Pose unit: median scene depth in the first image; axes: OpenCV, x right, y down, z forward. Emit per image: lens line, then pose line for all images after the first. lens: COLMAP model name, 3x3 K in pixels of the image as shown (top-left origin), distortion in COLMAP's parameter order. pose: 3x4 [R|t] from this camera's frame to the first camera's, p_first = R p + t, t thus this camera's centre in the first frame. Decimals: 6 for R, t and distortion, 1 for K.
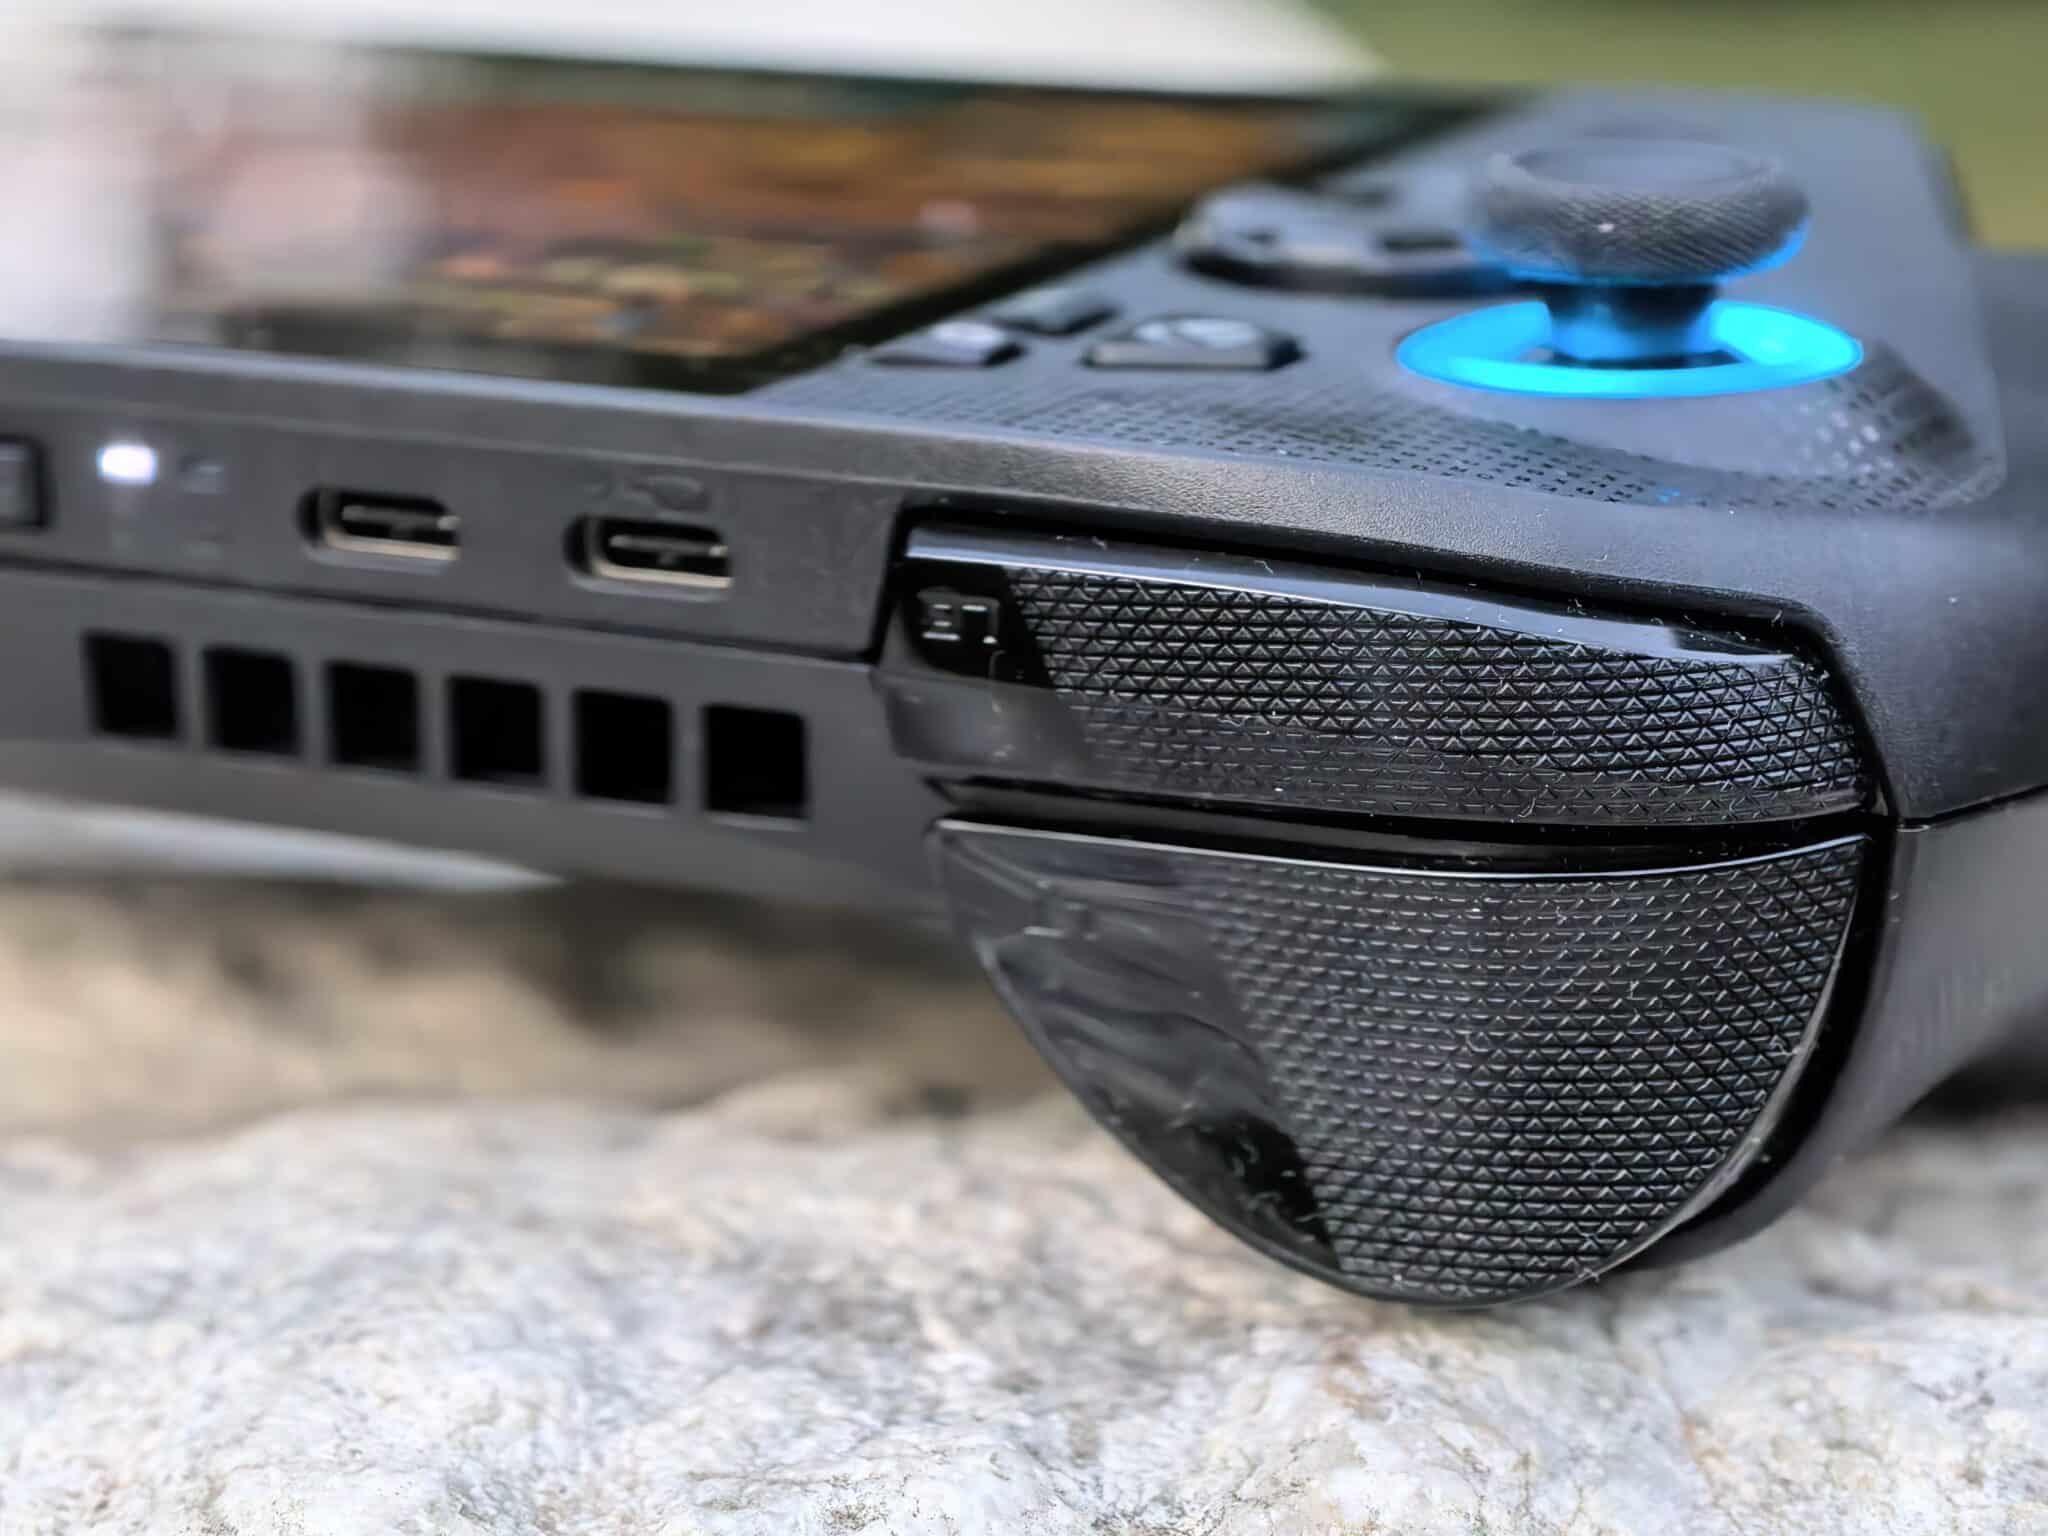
lens RADIAL K [[5281.1, 0, 1024.0], [0, 5281.1, 768.0], [0, 0, 1]] dist [0.384731, -3.446697]
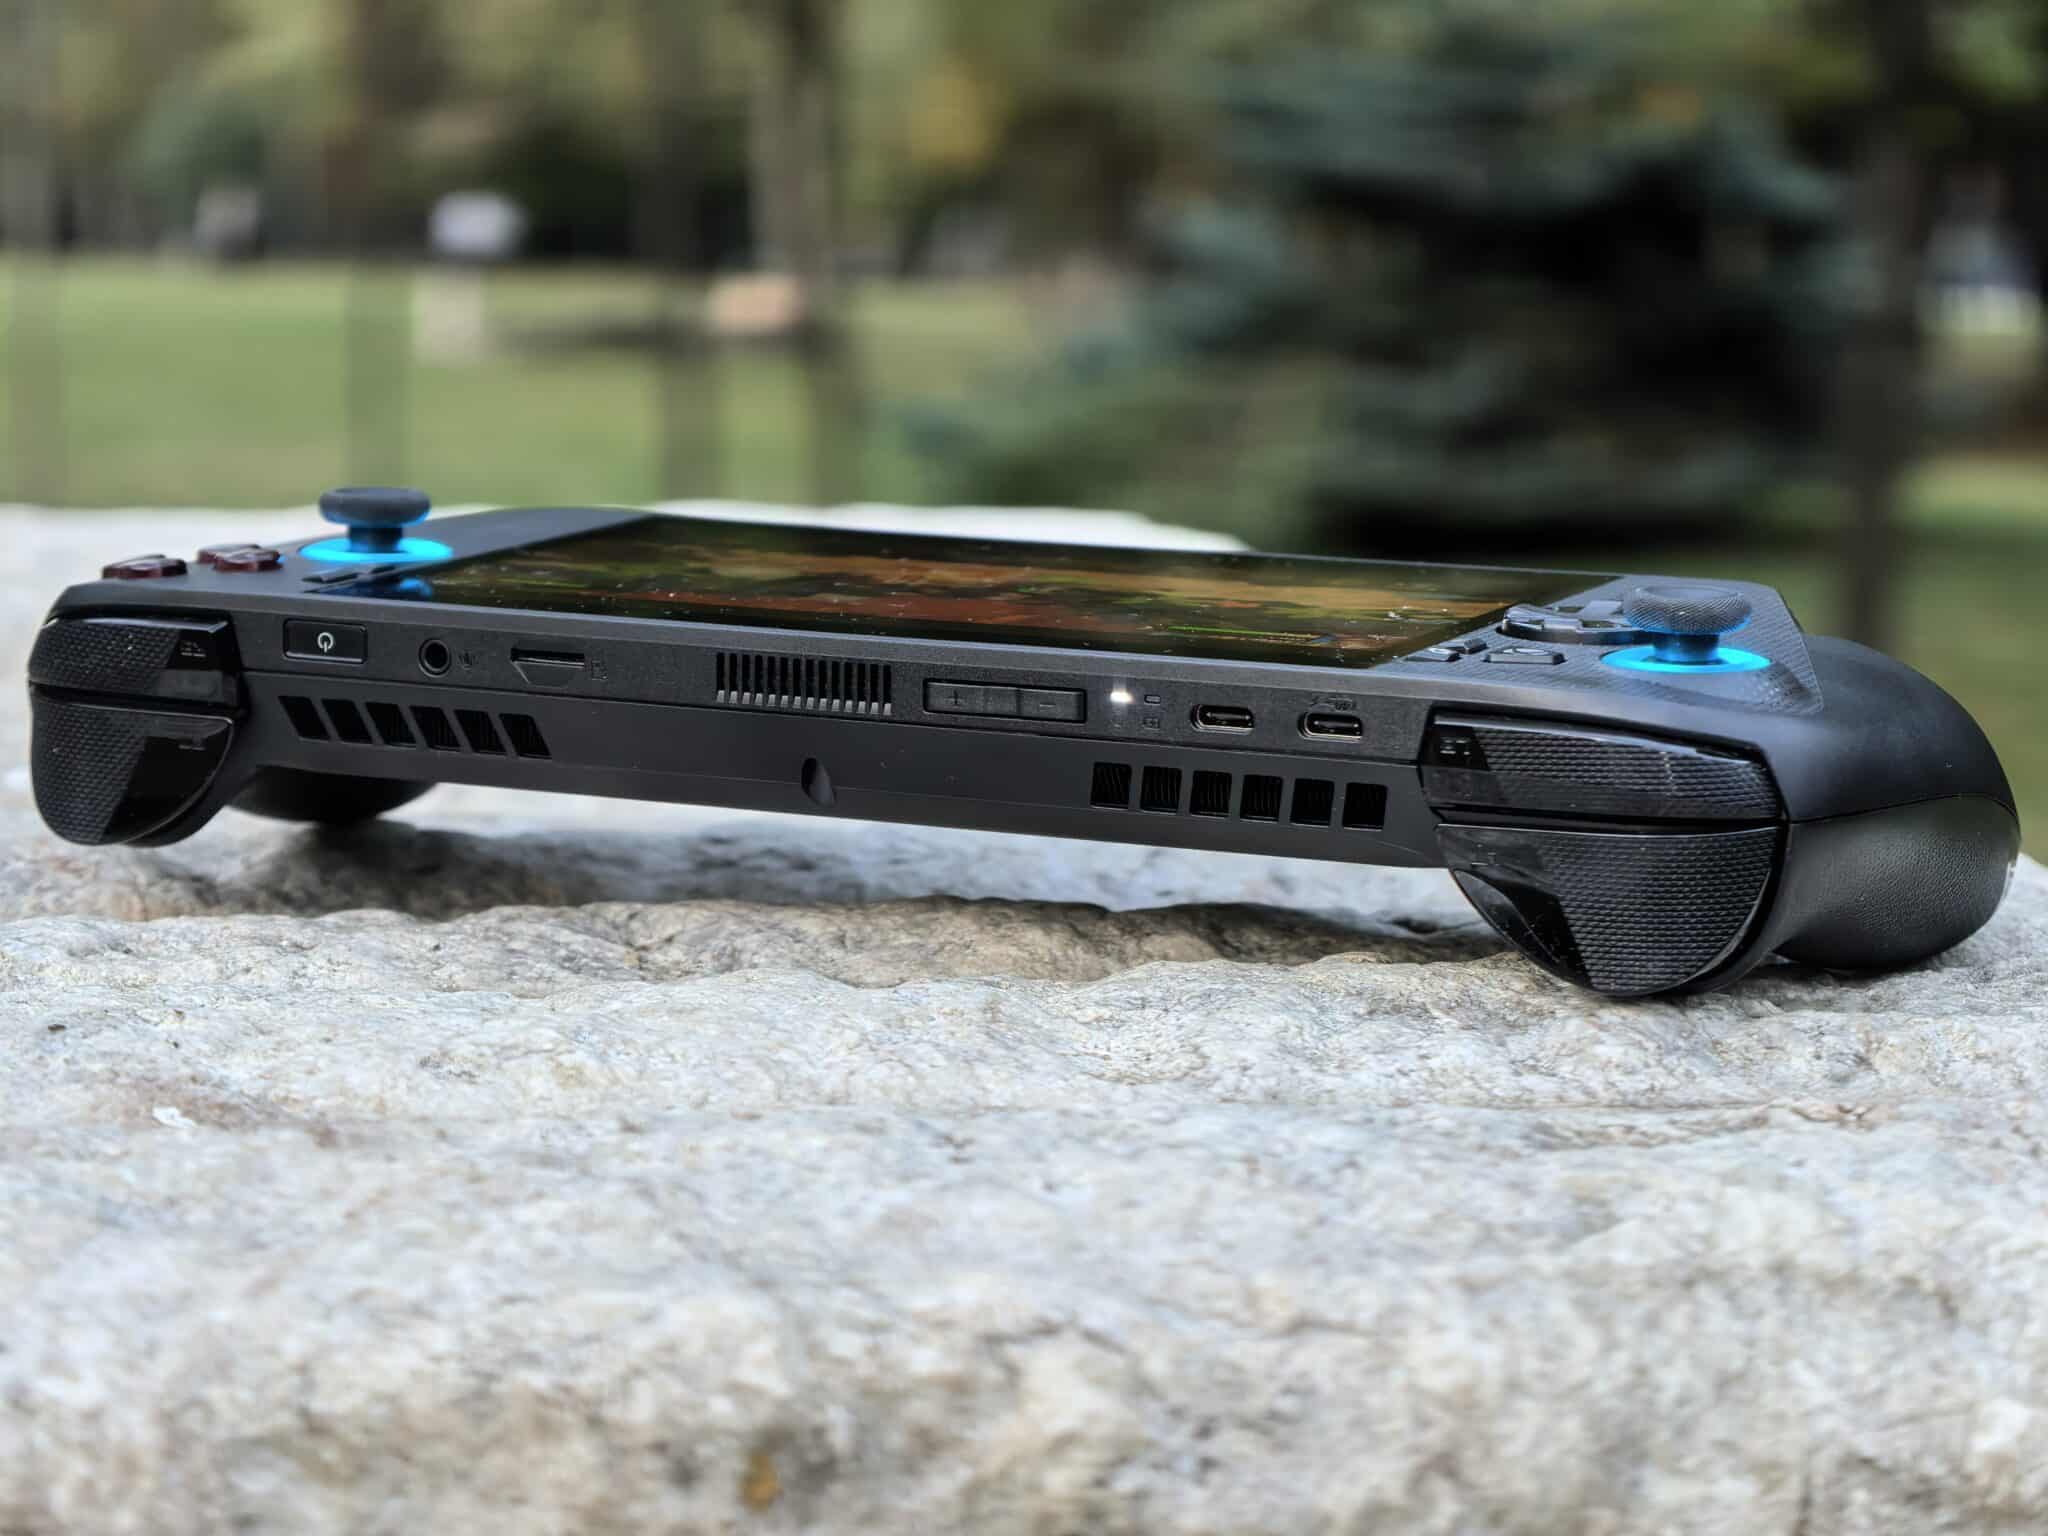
lens RADIAL K [[5376.6, 0, 1030.0], [0, 5376.6, 716.2], [0, 0, 1]] dist [0.235927, -0.462011]
pose [[0.998290, 0.015340, 0.056411, -0.388730], [-0.008810, 0.993415, -0.114235, 0.277015], [-0.057792, 0.113542, 0.991851, -1.769159]]
